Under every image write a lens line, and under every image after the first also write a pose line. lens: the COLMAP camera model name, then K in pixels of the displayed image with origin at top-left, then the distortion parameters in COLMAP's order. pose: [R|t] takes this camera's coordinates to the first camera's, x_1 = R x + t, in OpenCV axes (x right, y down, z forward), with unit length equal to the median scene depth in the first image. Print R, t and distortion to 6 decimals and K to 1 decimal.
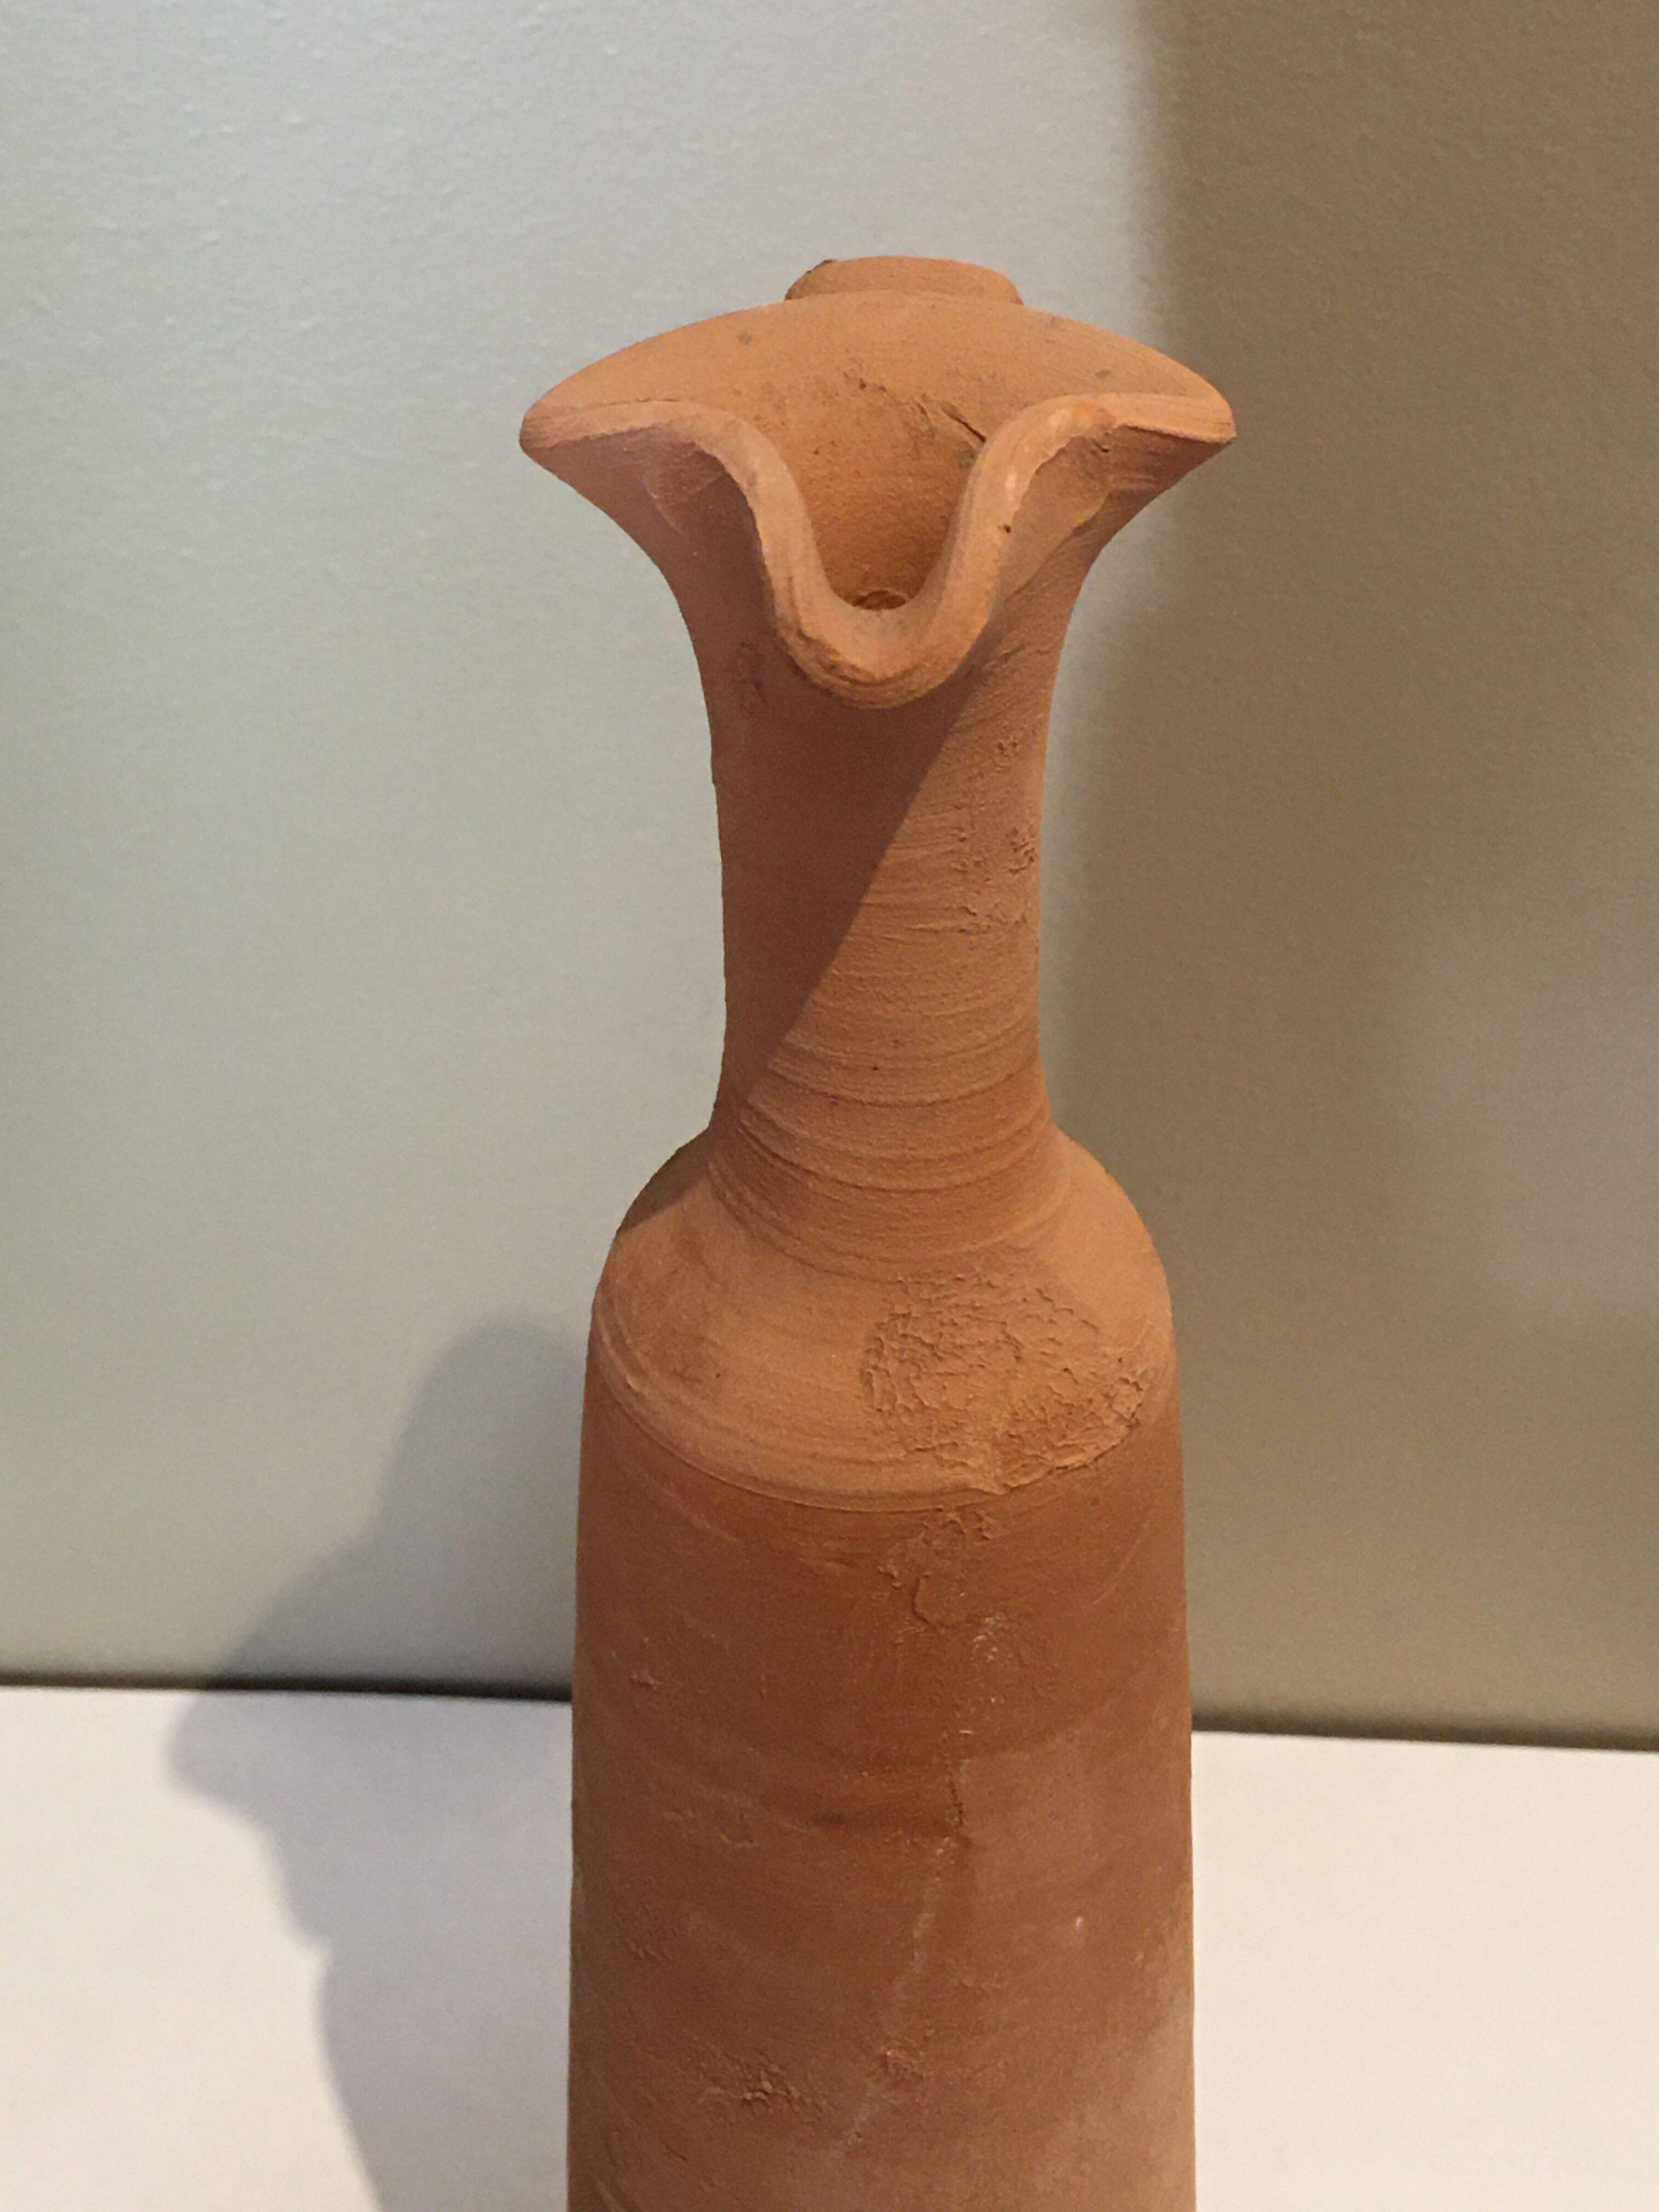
lens RADIAL K [[3378.4, 0, 829.5], [0, 3378.4, 1106.0], [0, 0, 1]] dist [-0.009492, -0.032869]
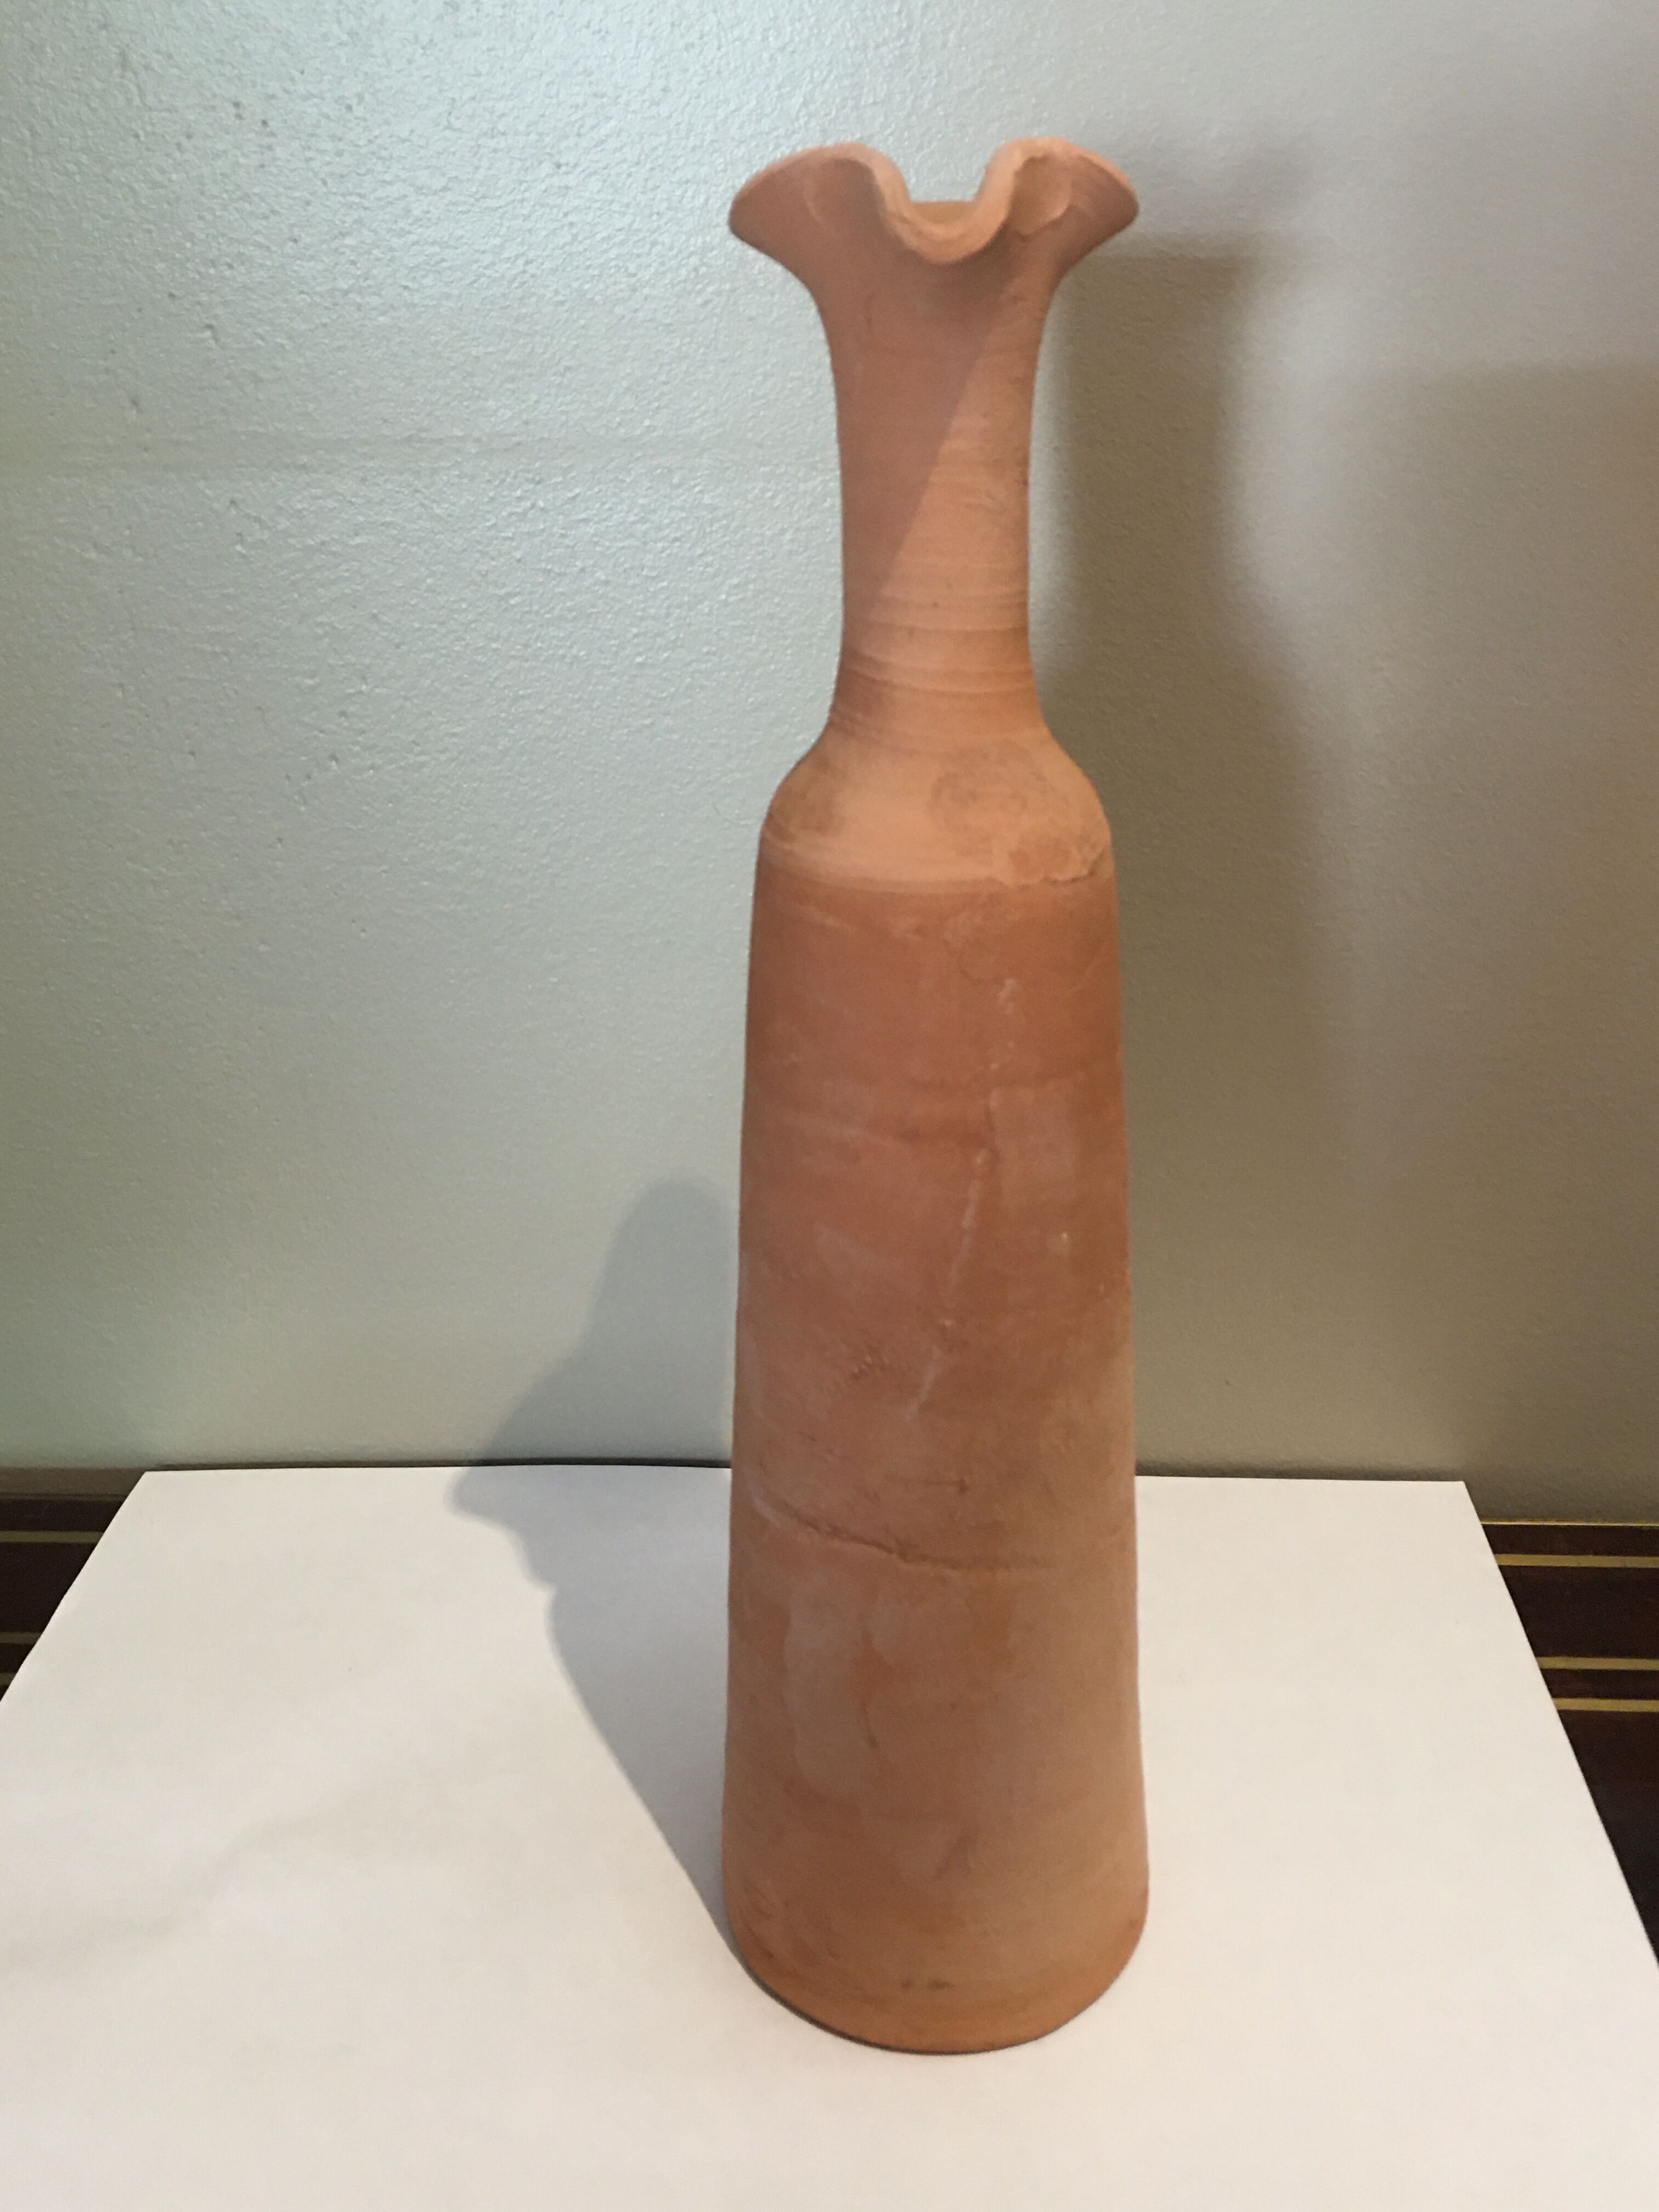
lens RADIAL K [[2084.0, 0, 828.0], [0, 2084.0, 1053.4], [0, 0, 1]] dist [-0.015378, -0.009174]
pose [[0.999929, -0.011685, 0.002176, -0.037387], [0.011881, 0.977337, -0.211356, 0.353723], [0.000343, 0.211366, 0.977407, 0.026597]]
